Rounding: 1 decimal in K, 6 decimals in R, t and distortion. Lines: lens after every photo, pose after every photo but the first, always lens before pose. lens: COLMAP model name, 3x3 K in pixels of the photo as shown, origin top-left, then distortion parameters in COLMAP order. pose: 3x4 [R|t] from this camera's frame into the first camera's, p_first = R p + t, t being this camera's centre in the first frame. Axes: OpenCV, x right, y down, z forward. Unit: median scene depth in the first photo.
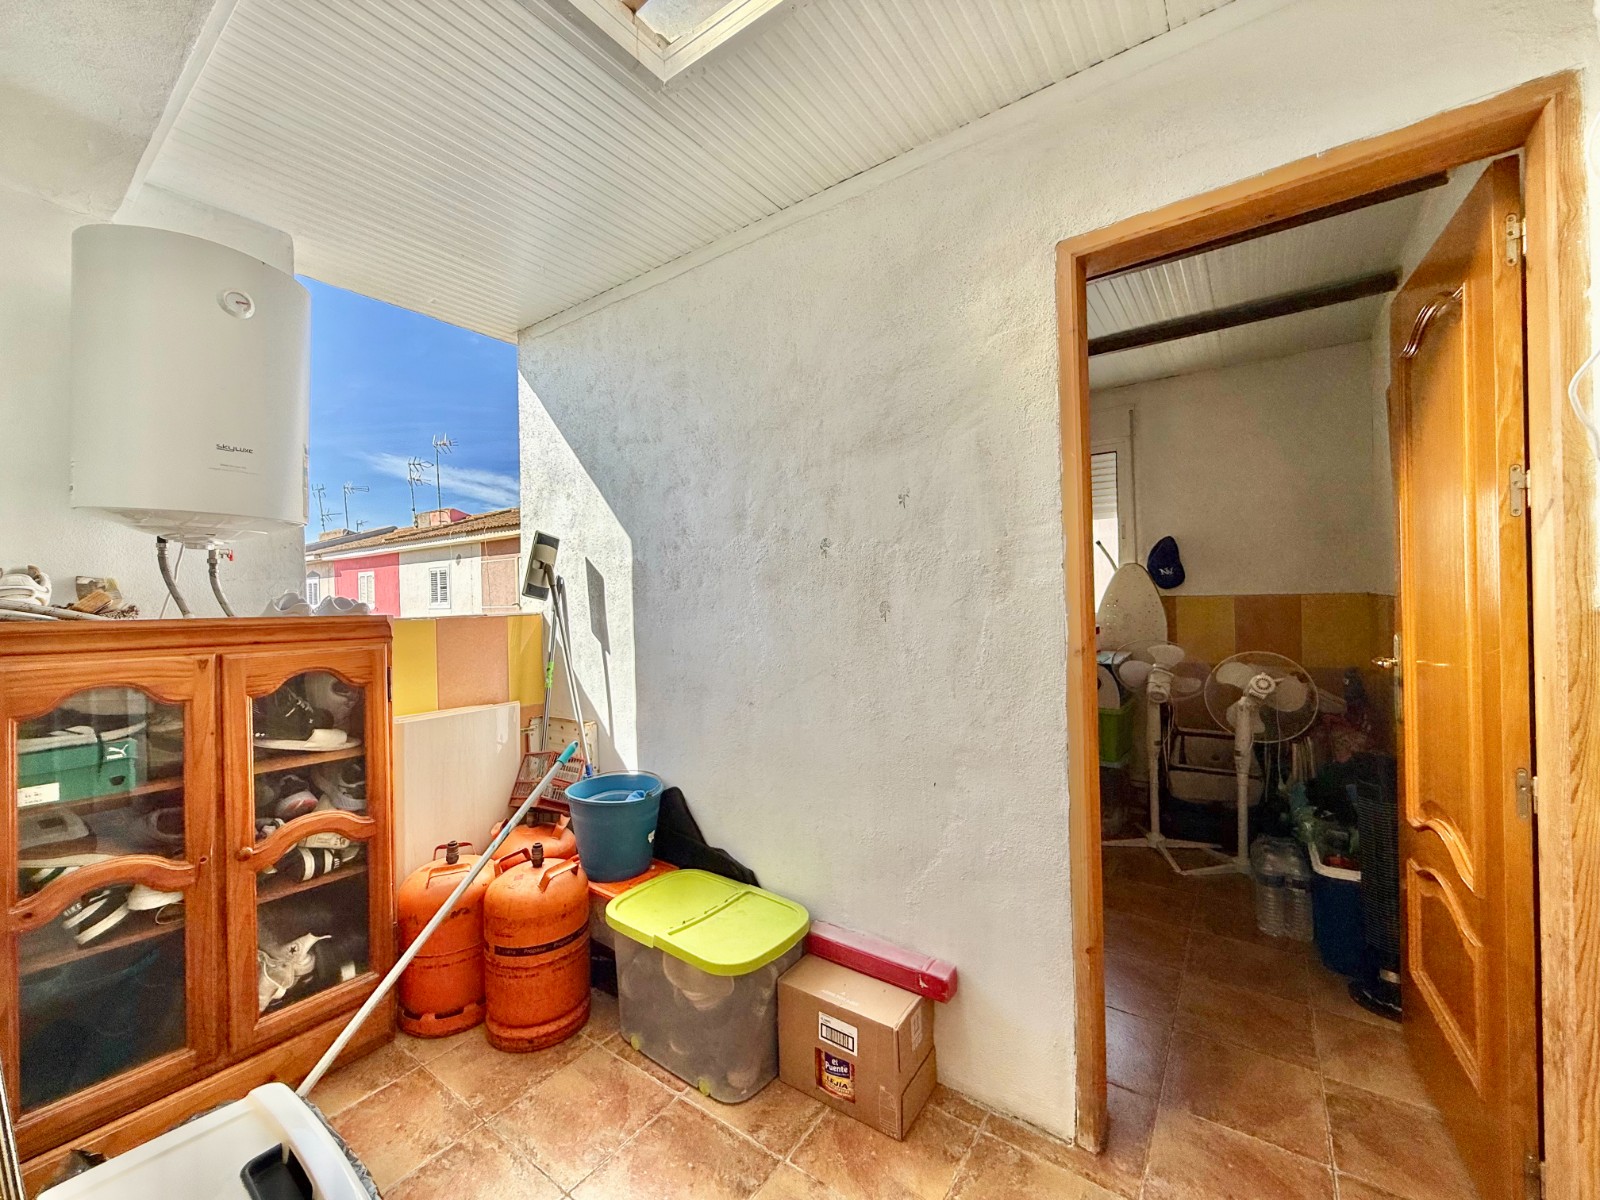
lens RADIAL K [[635.6, 0, 801.8], [0, 635.6, 596.7], [0, 0, 1]] dist [0.000565, -0.000260]
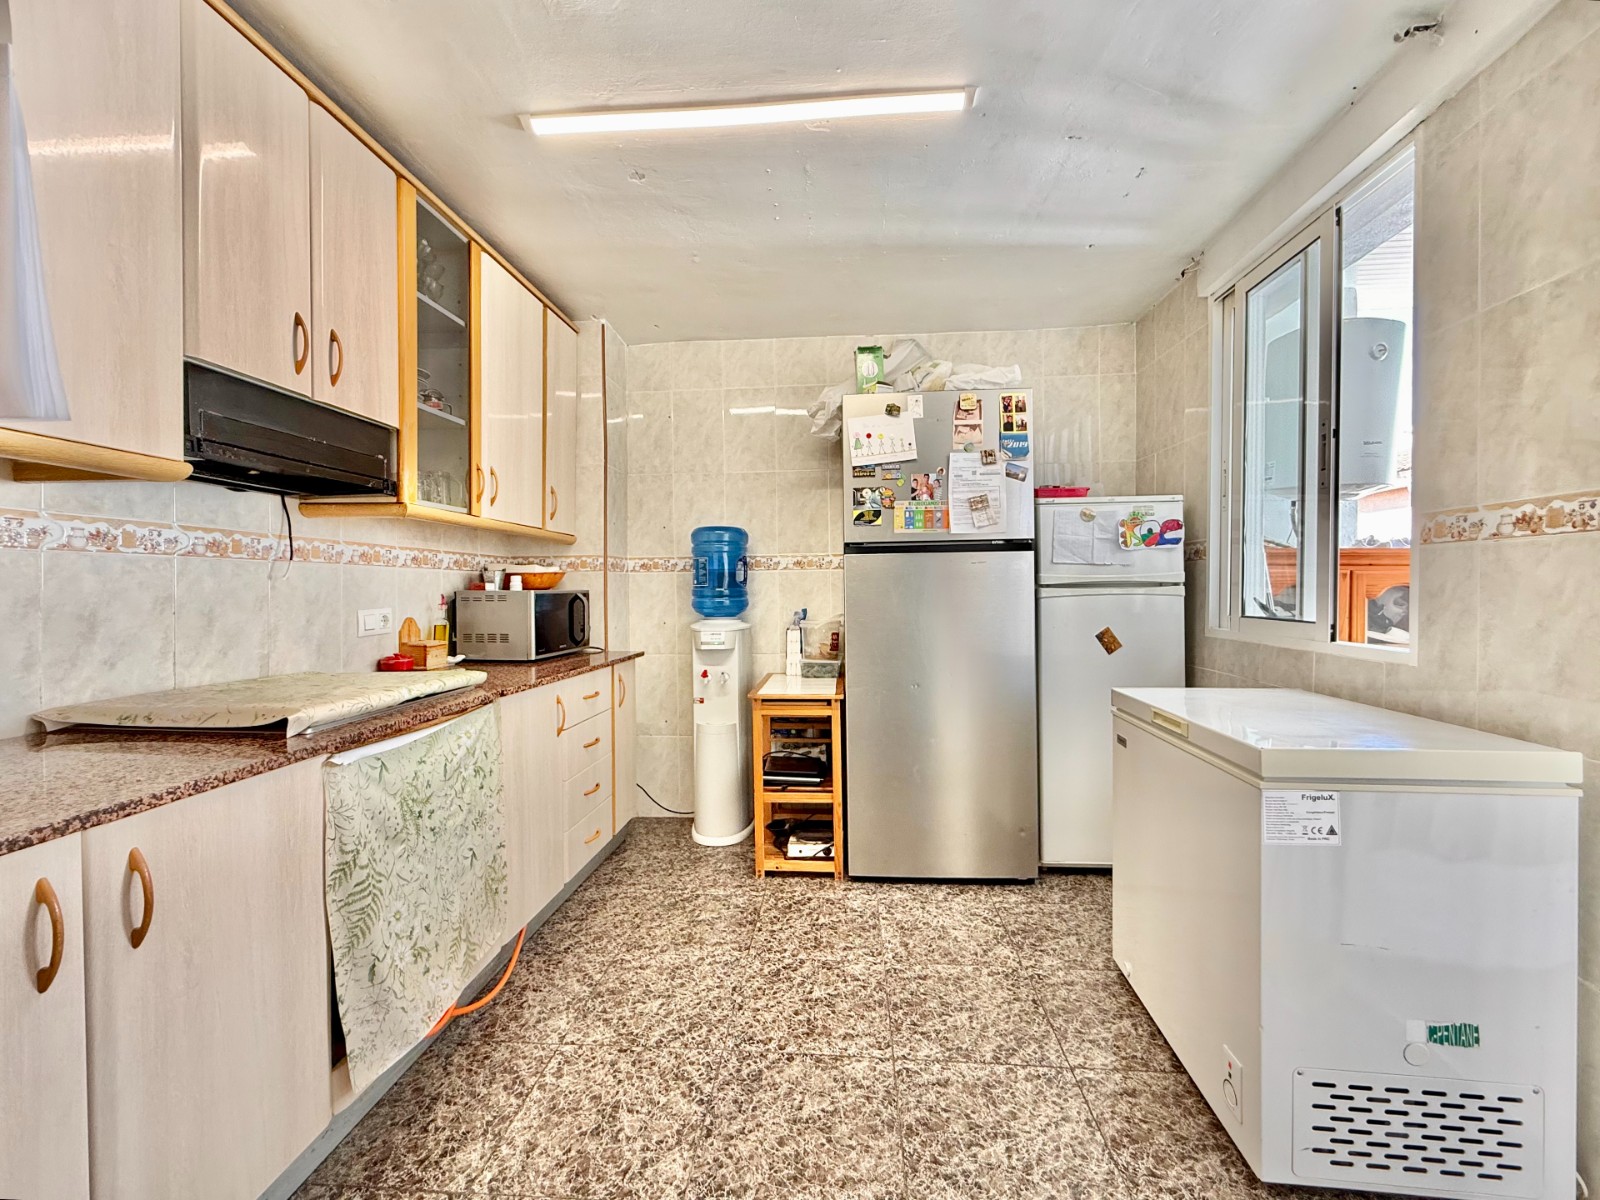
lens RADIAL K [[673.6, 0, 803.9], [0, 673.6, 596.2], [0, 0, 1]] dist [-0.000225, -0.000312]
pose [[0.517547, 0.030639, -0.855106, -0.163104], [-0.002163, 0.999402, 0.034500, 0.103275], [0.855652, -0.016005, 0.517304, -1.146394]]
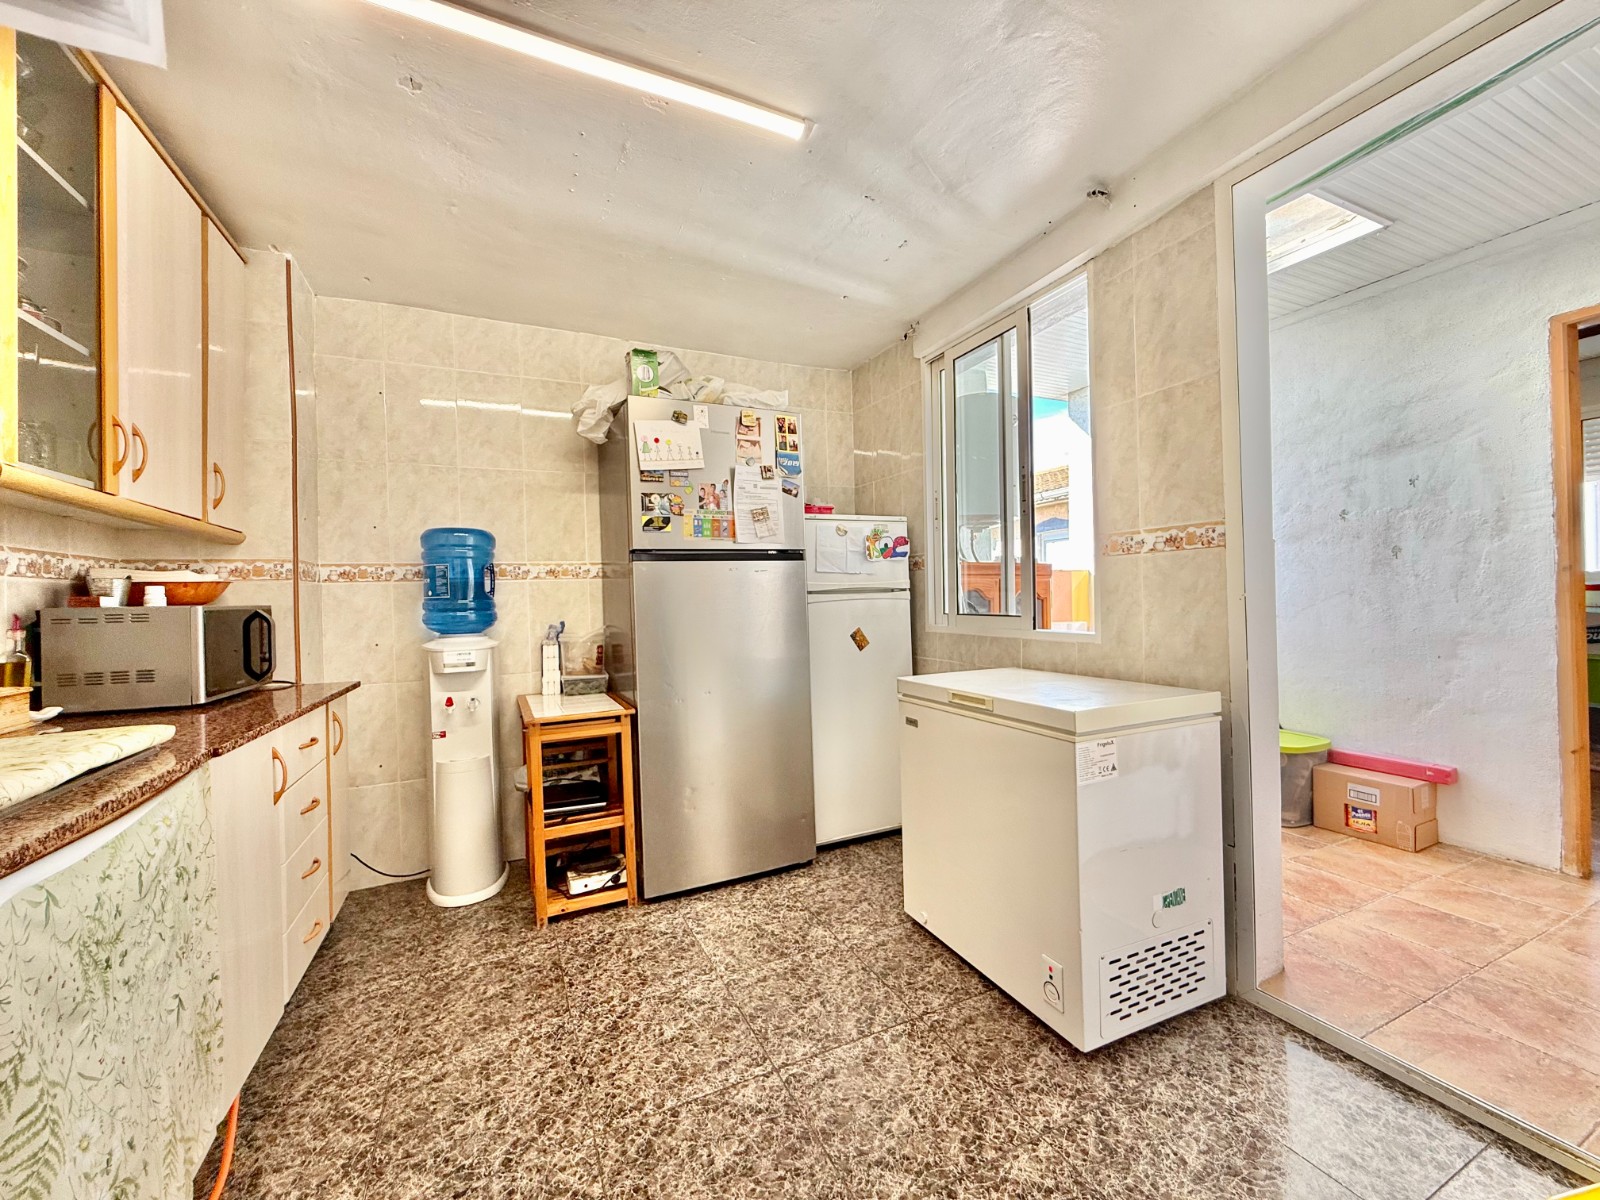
lens RADIAL K [[635.6, 0, 798.6], [0, 635.6, 597.3], [0, 0, 1]] dist [0.000565, -0.000260]
pose [[0.874832, 0.002450, -0.484420, -0.477506], [0.005257, 0.999880, 0.014551, 0.122567], [0.484398, -0.015276, 0.874714, -1.325876]]
